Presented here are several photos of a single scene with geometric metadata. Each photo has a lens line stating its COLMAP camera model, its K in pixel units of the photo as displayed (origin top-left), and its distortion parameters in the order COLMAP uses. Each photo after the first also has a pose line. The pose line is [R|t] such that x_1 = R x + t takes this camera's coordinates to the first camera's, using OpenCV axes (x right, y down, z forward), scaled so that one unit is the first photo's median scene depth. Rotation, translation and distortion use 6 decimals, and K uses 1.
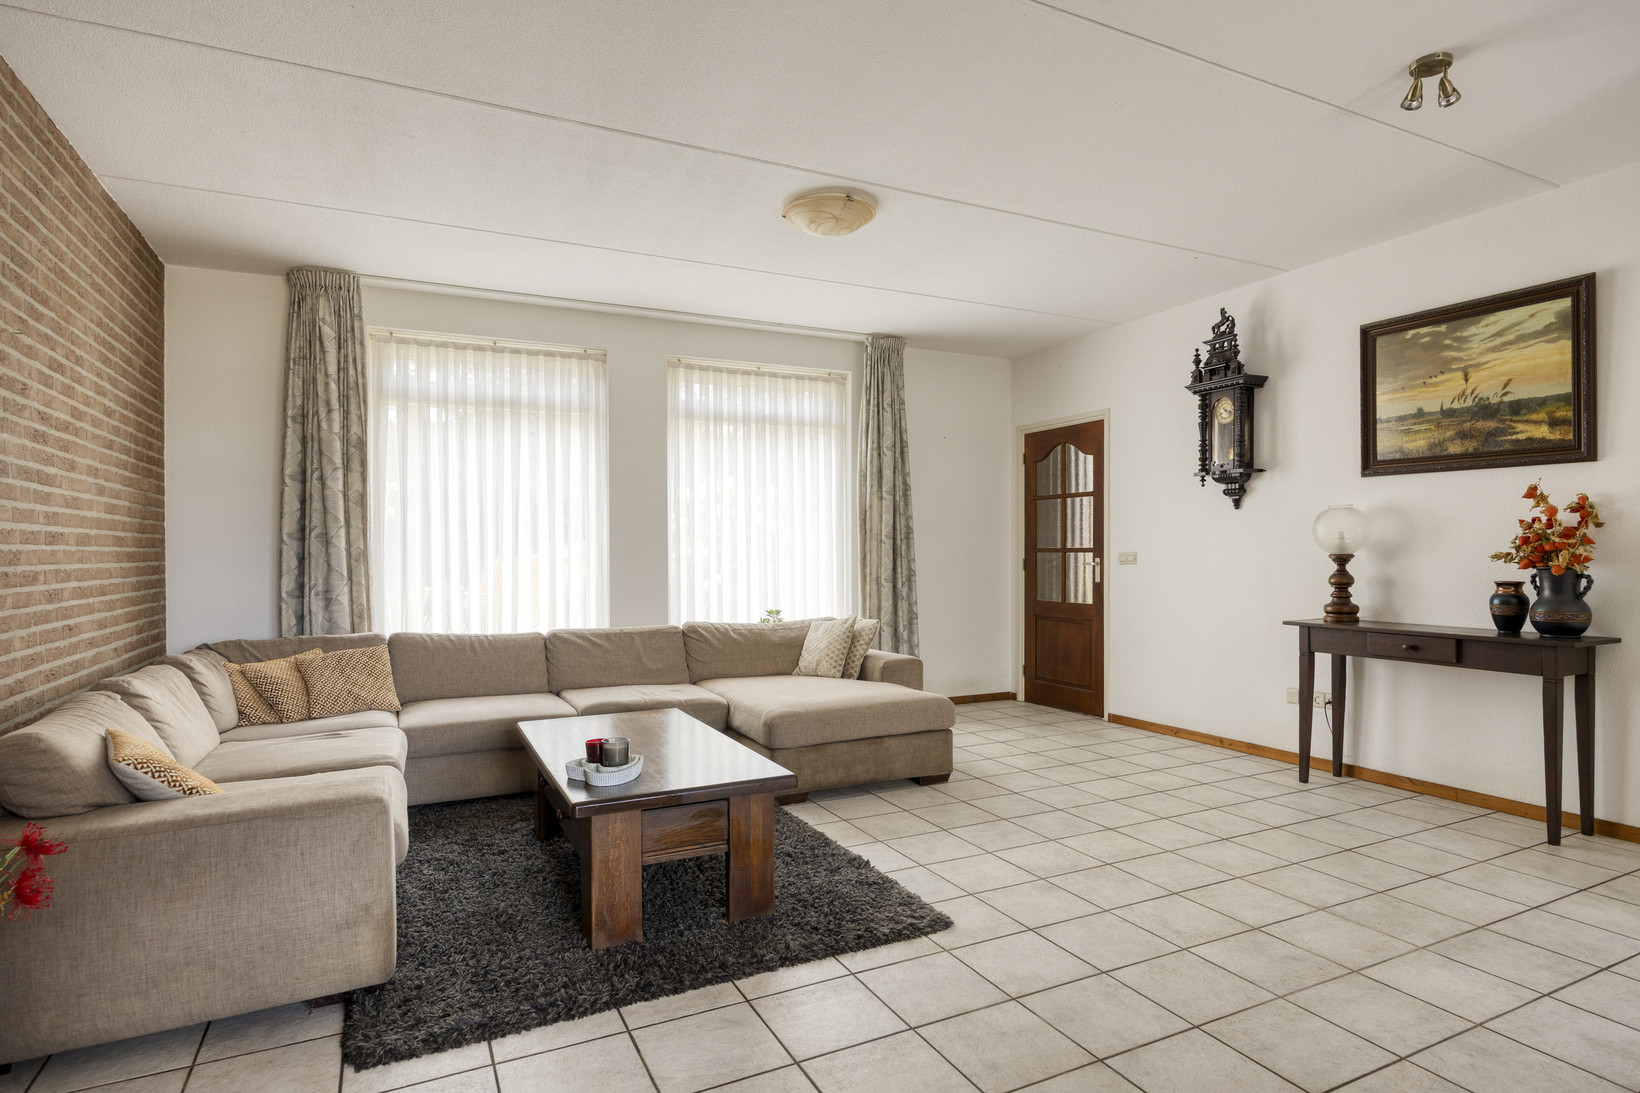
lens RADIAL K [[883.9, 0, 824.6], [0, 883.9, 543.3], [0, 0, 1]] dist [-0.002515, -0.001079]
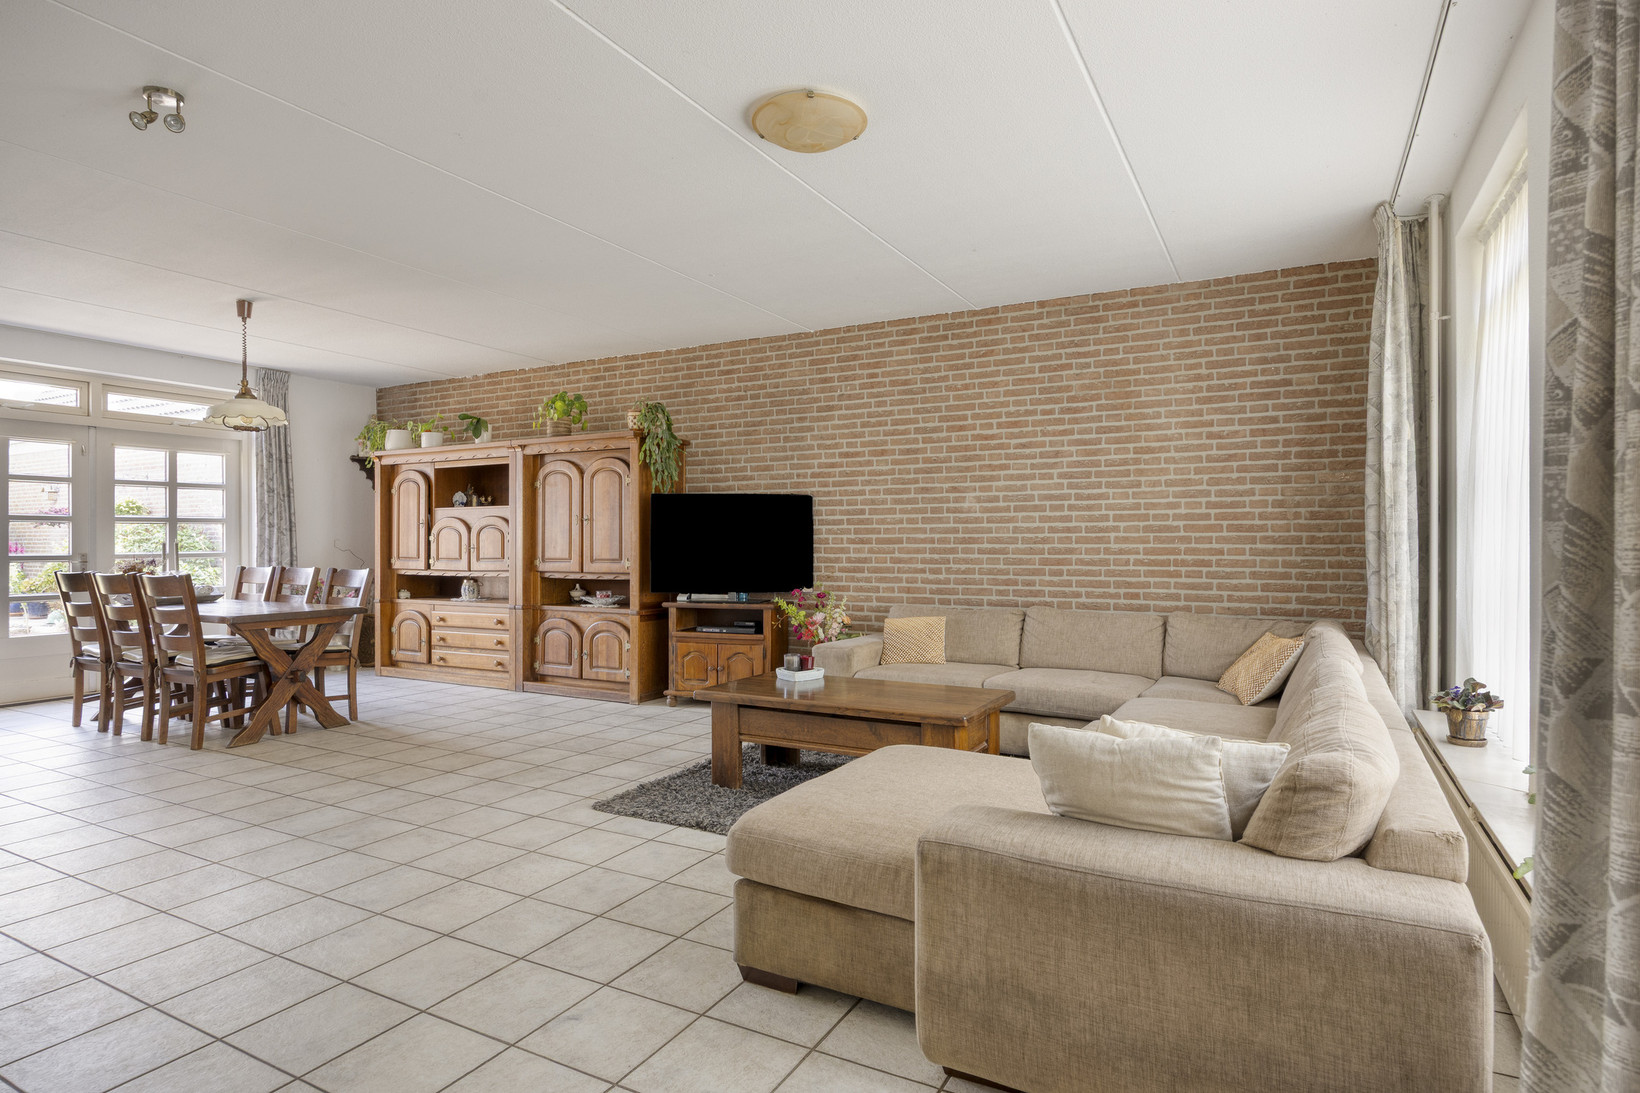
lens RADIAL K [[883.9, 0, 824.6], [0, 883.9, 543.3], [0, 0, 1]] dist [-0.002515, -0.001079]
pose [[-0.818254, 0.008588, -0.574793, 0.588821], [0.012075, 0.999925, -0.002250, 0.019609], [0.574730, -0.008781, -0.818296, 2.157144]]
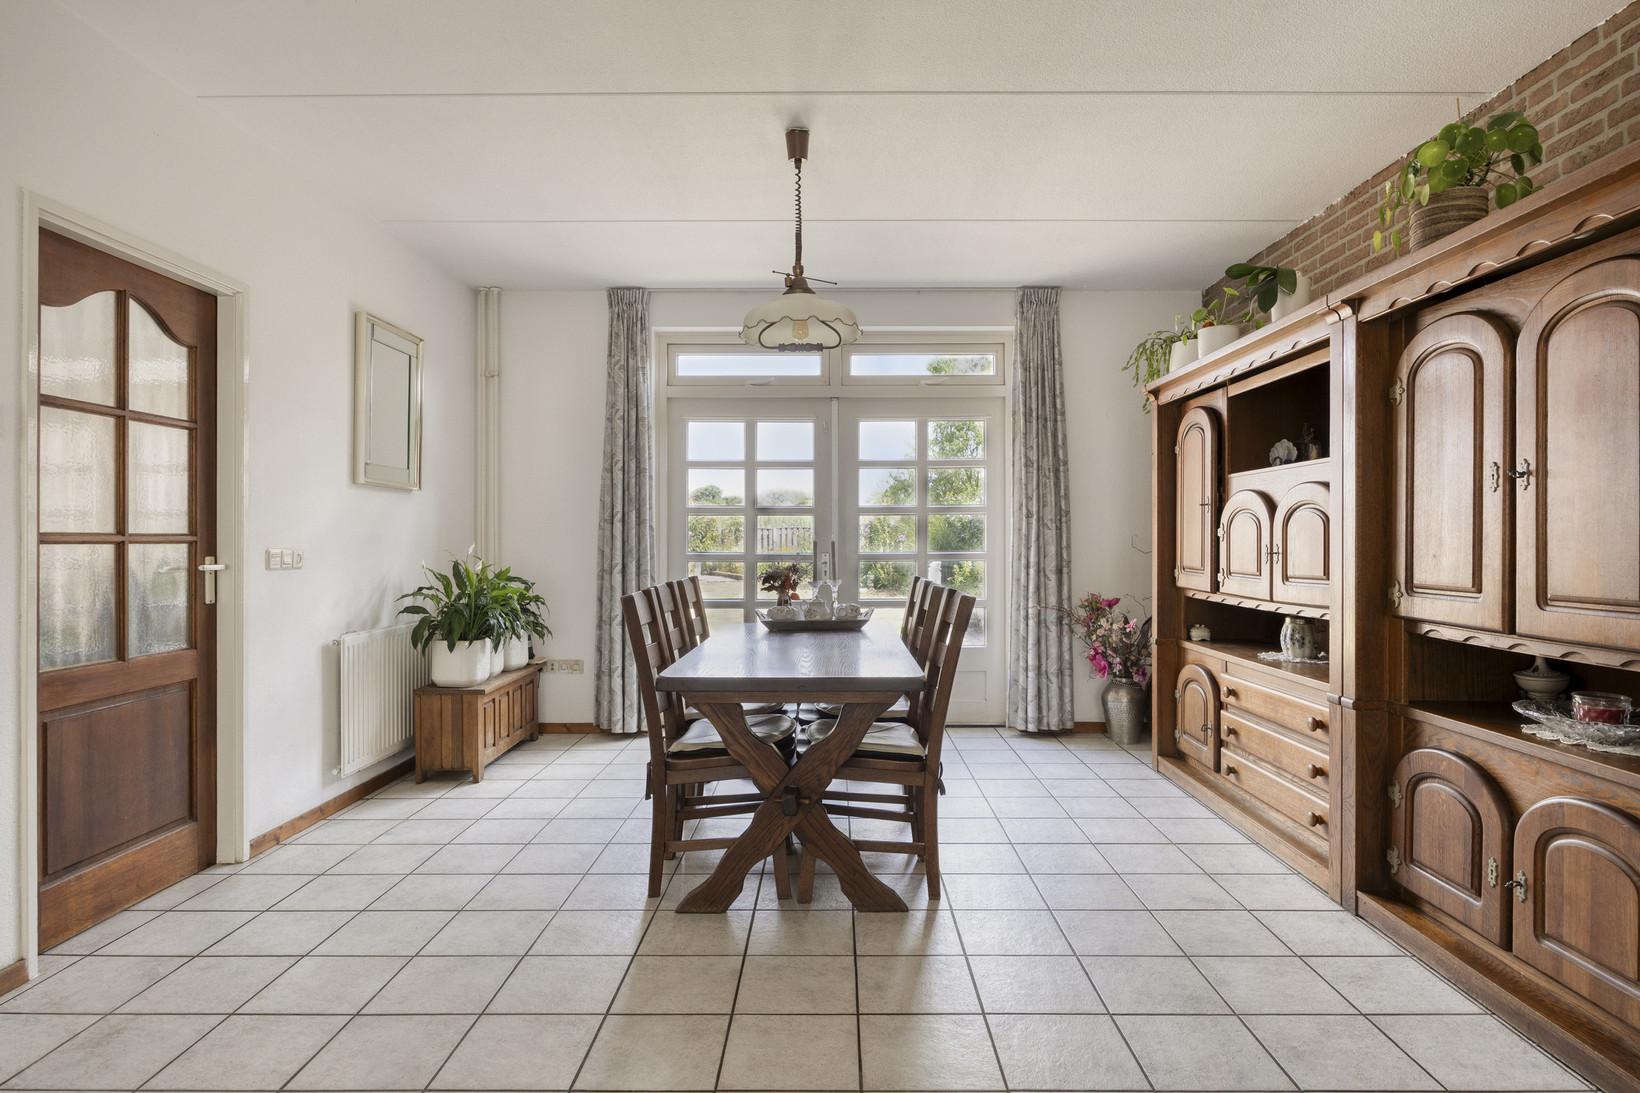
lens RADIAL K [[904.6, 0, 826.9], [0, 904.6, 538.1], [0, 0, 1]] dist [-0.004018, -0.001583]
pose [[-0.894594, 0.007104, 0.446823, -0.009905], [0.002644, 0.999940, -0.010603, 0.006959], [-0.446872, -0.008303, -0.894559, 0.928301]]
